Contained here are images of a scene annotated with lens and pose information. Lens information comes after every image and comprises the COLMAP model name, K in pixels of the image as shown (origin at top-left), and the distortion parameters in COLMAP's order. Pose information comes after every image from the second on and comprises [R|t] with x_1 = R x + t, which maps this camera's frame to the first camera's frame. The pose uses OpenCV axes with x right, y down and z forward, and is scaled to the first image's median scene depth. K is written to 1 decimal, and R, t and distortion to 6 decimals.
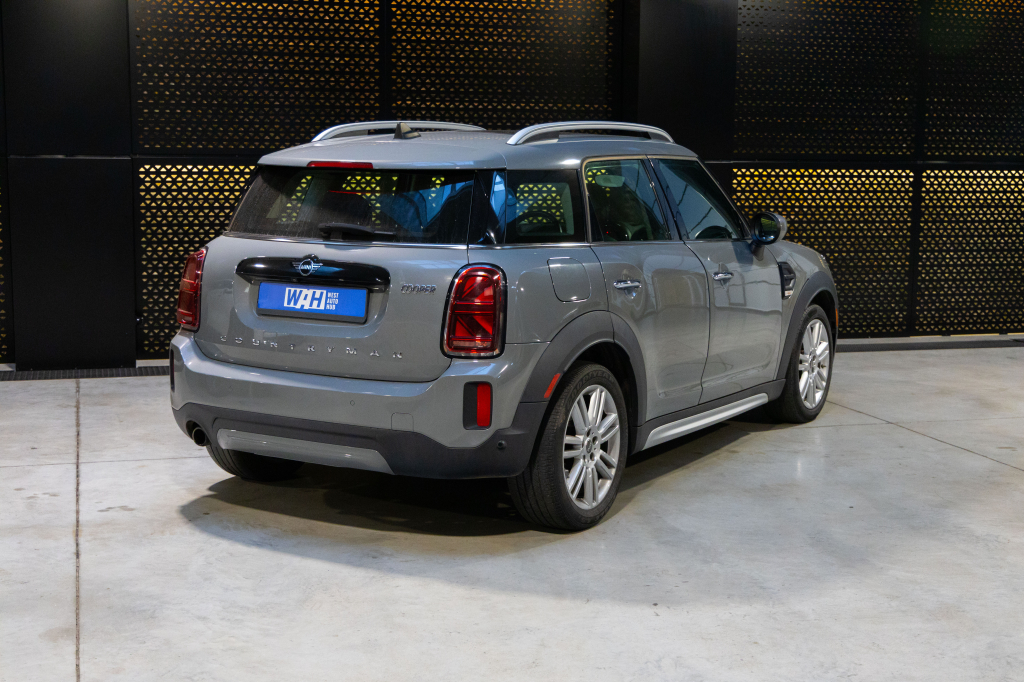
lens RADIAL K [[1448.8, 0, 512.0], [0, 1448.8, 341.0], [0, 0, 1]] dist [0.011040, 0.026947]
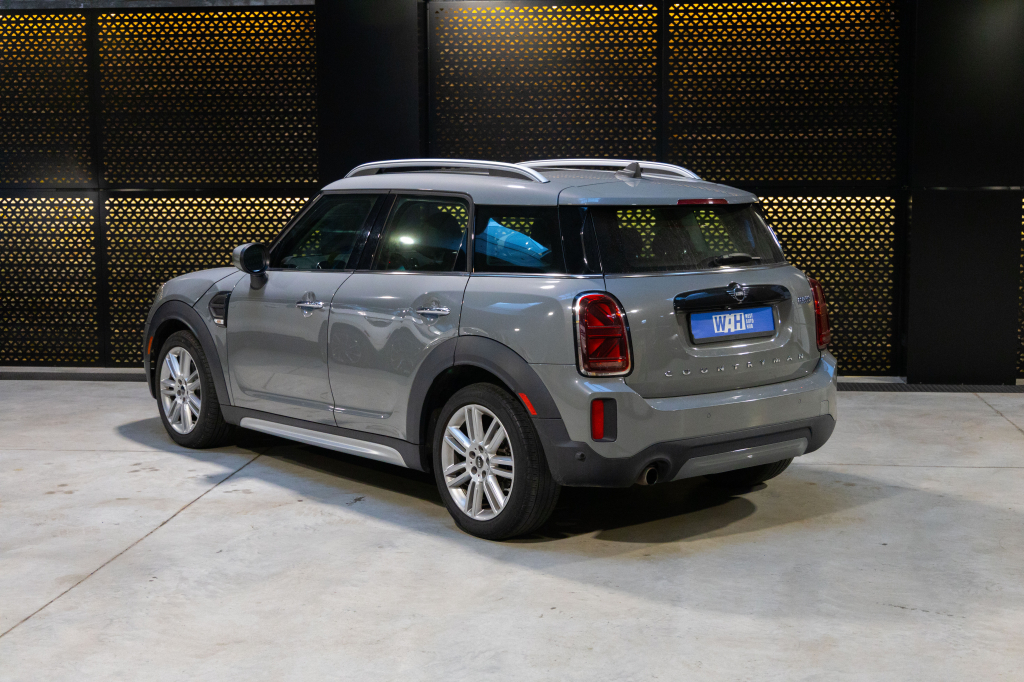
lens RADIAL K [[1427.9, 0, 512.0], [0, 1427.9, 341.0], [0, 0, 1]] dist [0.027201, 0.005435]
pose [[0.922221, 0.032633, -0.385283, 0.219726], [-0.039862, 0.999147, -0.010790, -0.000471], [0.384602, 0.025309, 0.922735, 0.005508]]
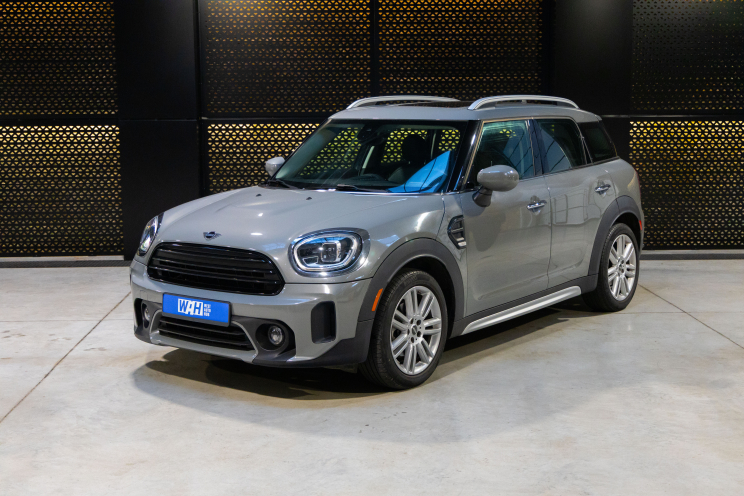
lens RADIAL K [[1052.6, 0, 372.0], [0, 1052.6, 248.0], [0, 0, 1]] dist [0.011040, 0.026947]
pose [[0.968212, 0.017488, -0.249520, 0.175545], [-0.017596, 0.999844, 0.001800, 0.001112], [0.249513, 0.002648, 0.968368, -0.008987]]
